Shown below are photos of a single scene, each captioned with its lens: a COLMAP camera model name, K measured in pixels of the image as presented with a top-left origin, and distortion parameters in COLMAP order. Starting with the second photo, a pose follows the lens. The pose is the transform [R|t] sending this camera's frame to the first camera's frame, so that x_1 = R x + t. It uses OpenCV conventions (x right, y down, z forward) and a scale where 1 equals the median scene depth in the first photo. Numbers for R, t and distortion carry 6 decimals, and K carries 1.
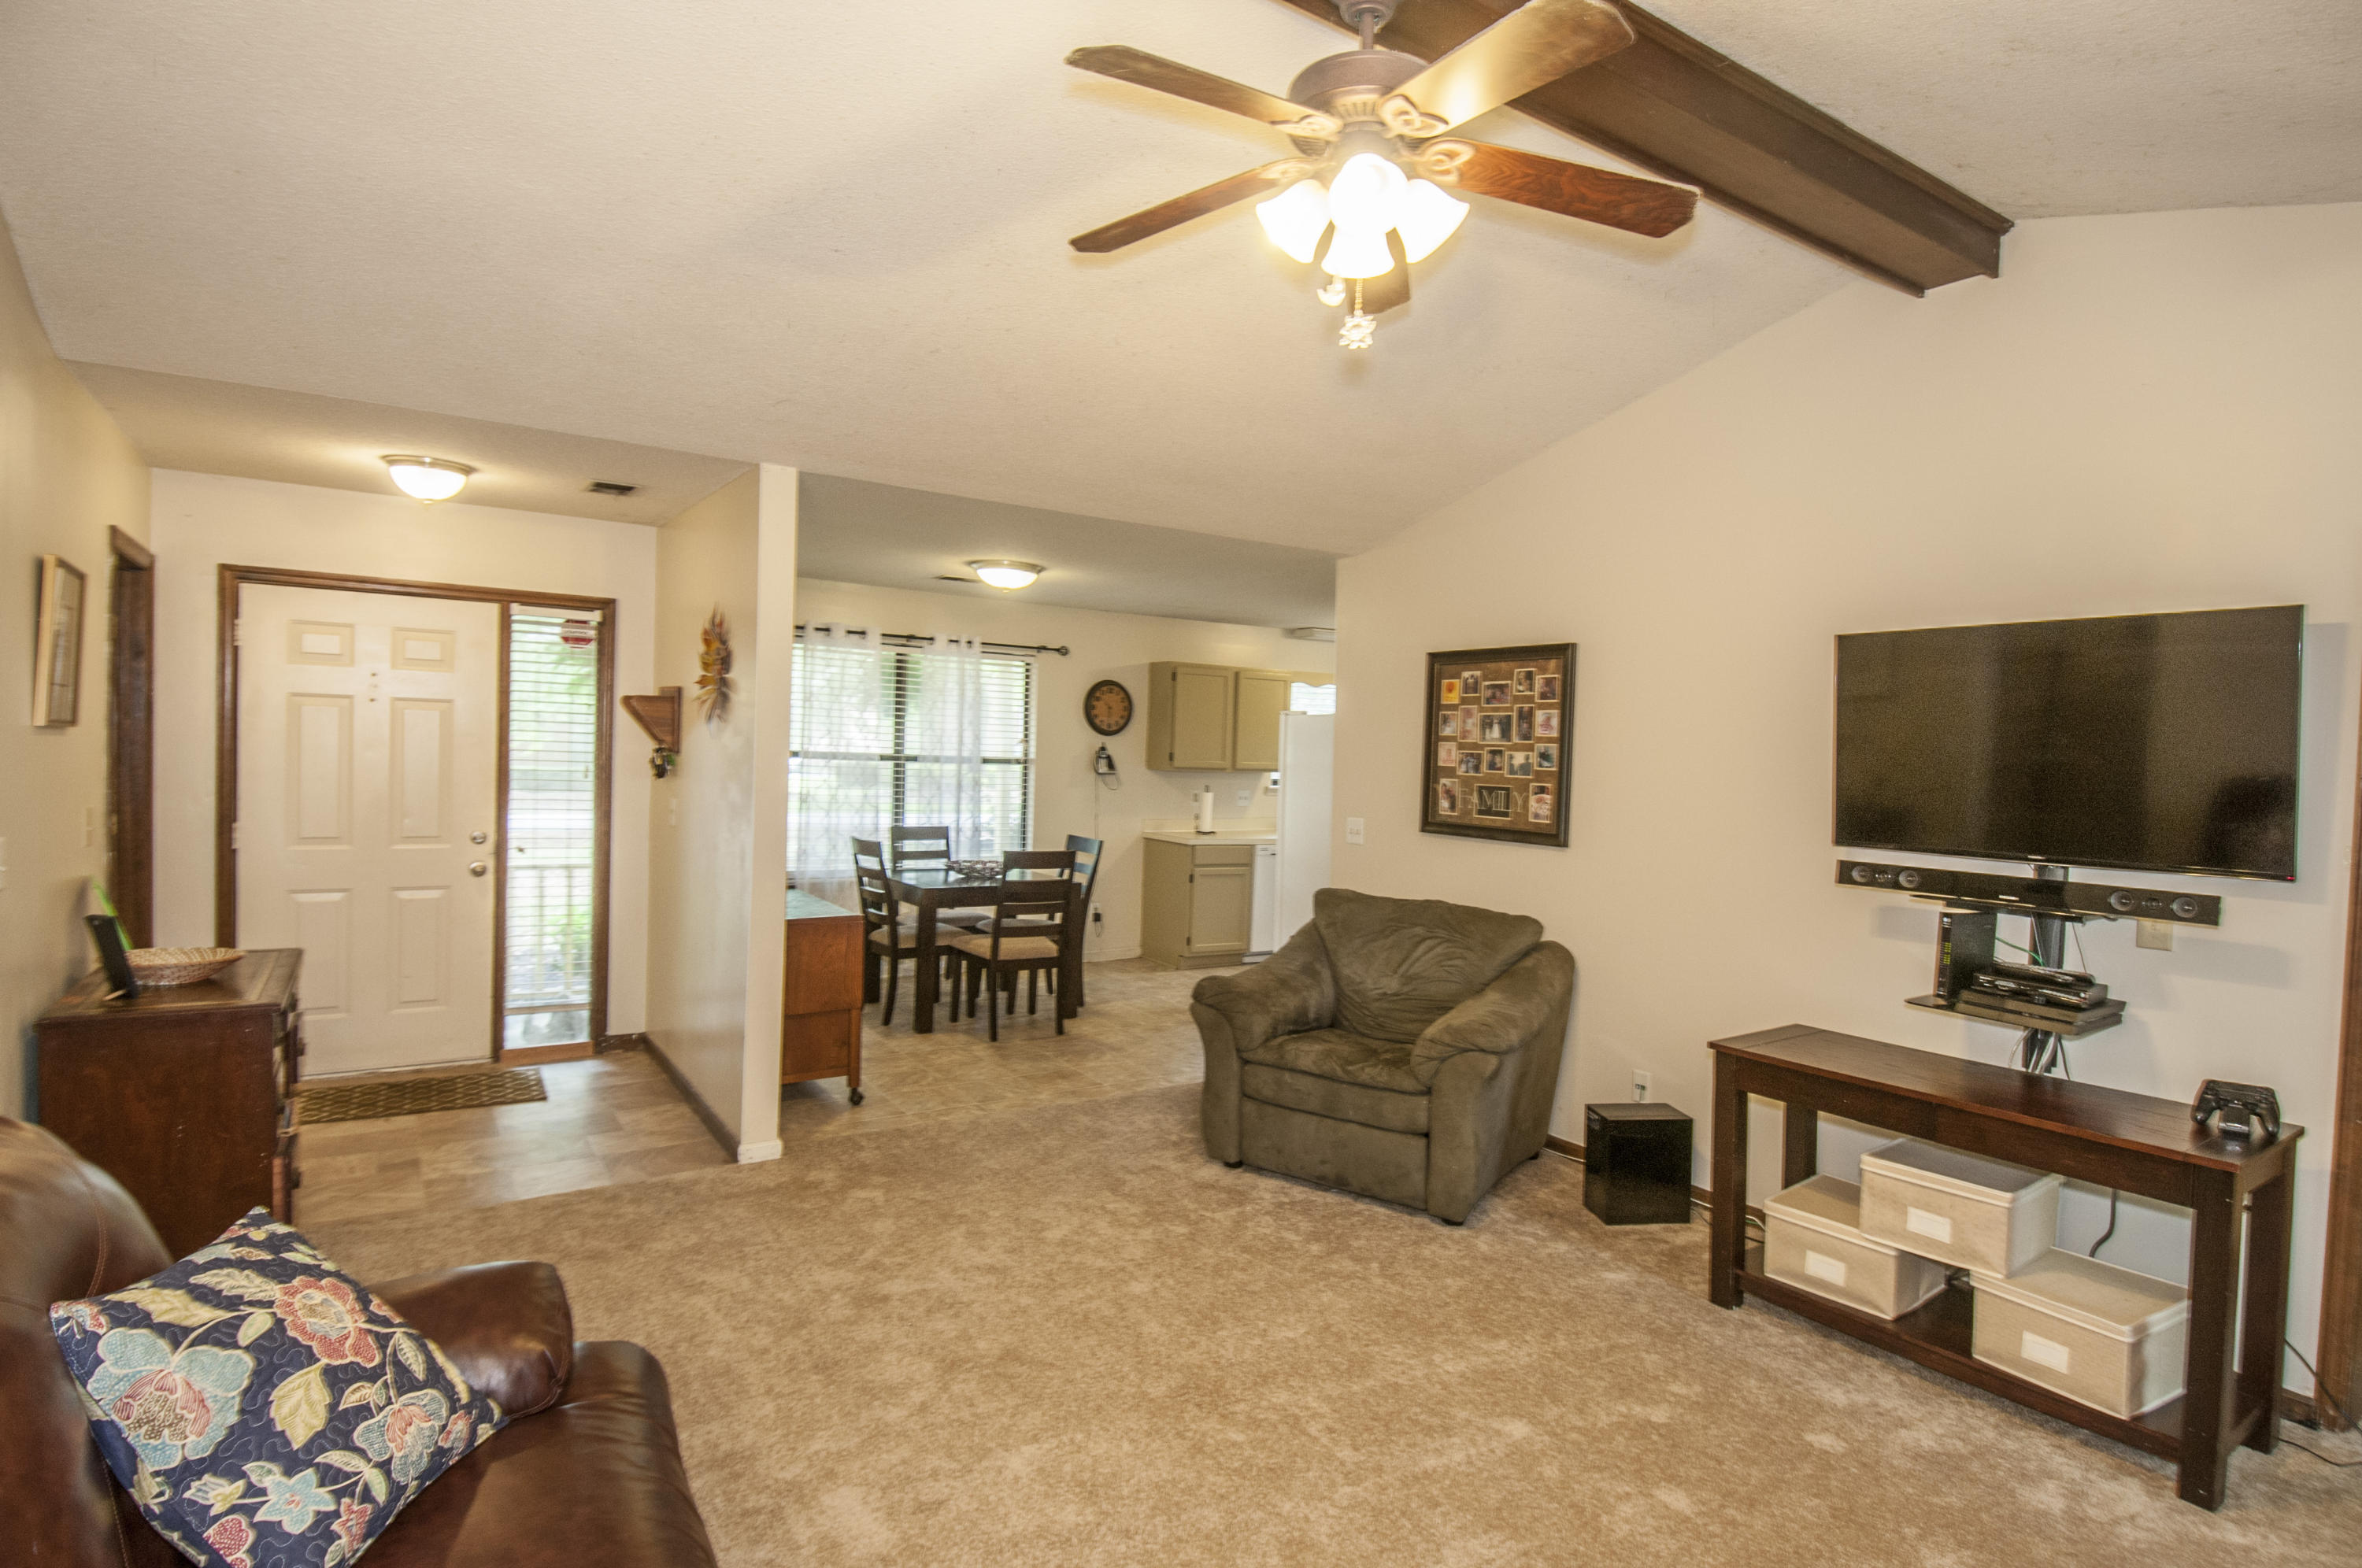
lens RADIAL K [[1233.5, 0, 1187.4], [0, 1233.5, 784.4], [0, 0, 1]] dist [0.025986, -0.033125]
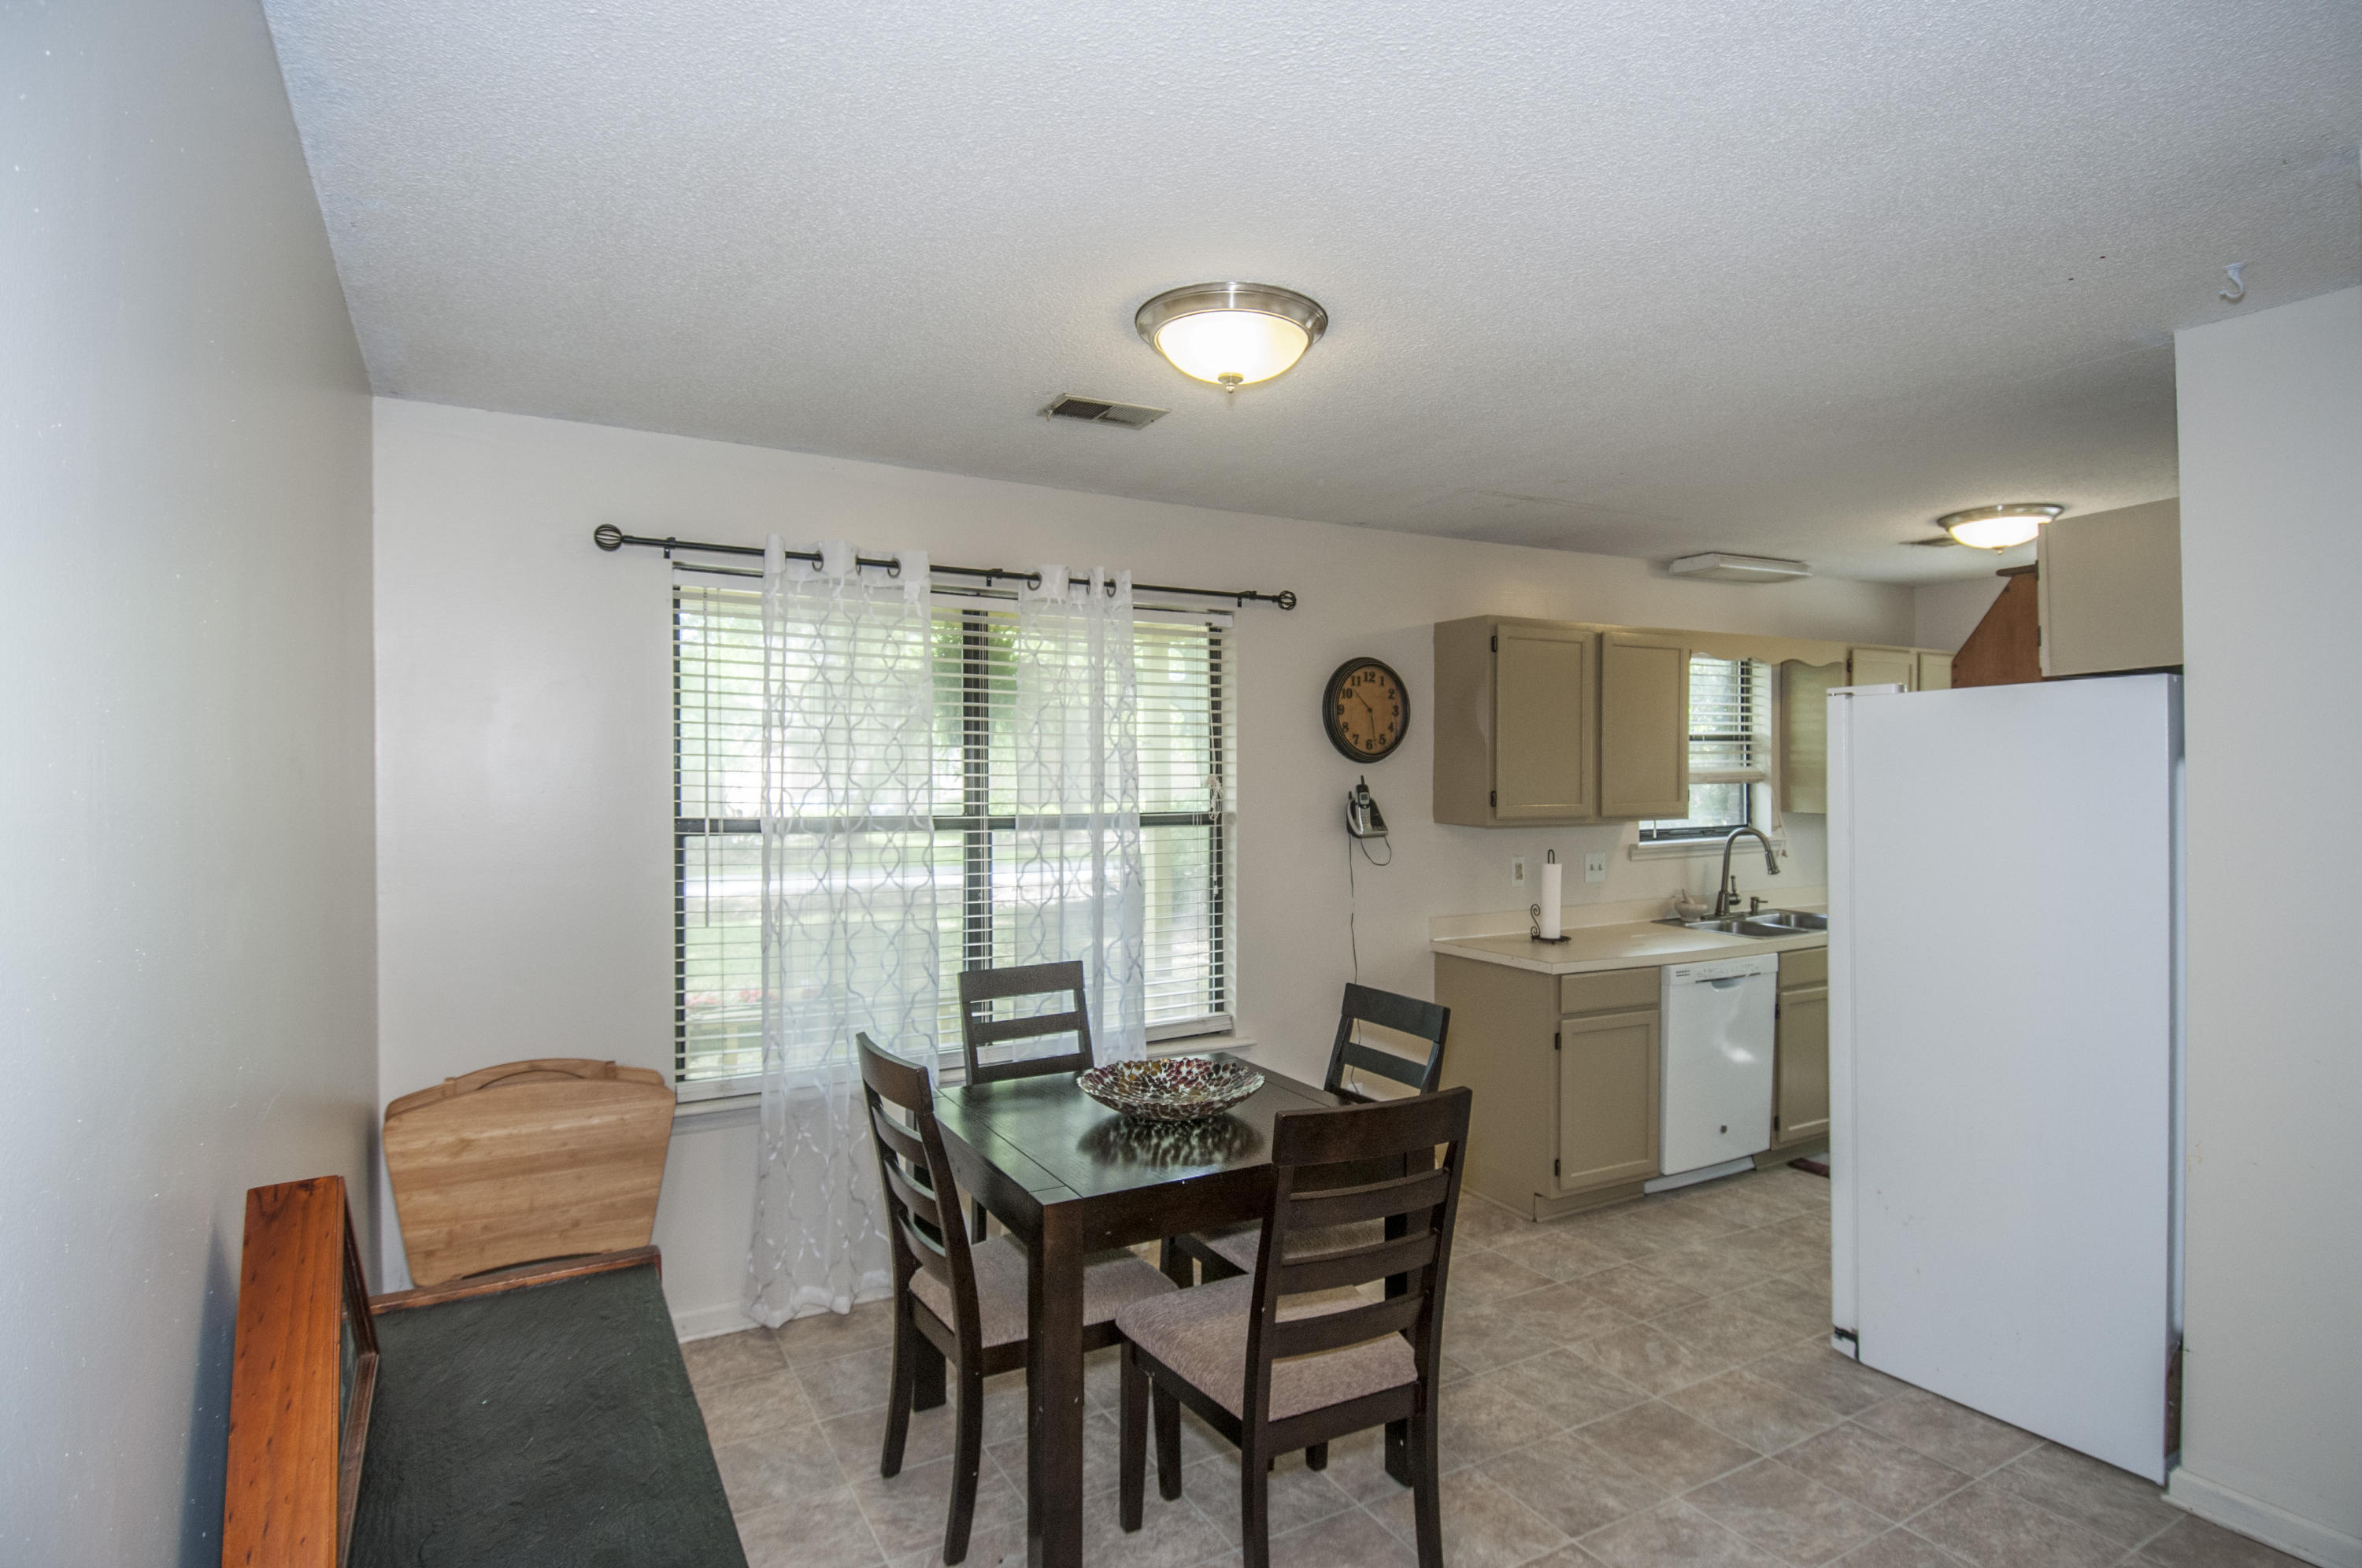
lens RADIAL K [[1233.5, 0, 1180.1], [0, 1233.5, 791.6], [0, 0, 1]] dist [0.025986, -0.033125]
pose [[0.996761, -0.031876, -0.073835, -0.108829], [0.031081, 0.999446, -0.011890, -0.024207], [0.074173, 0.009556, 0.997200, 0.484837]]
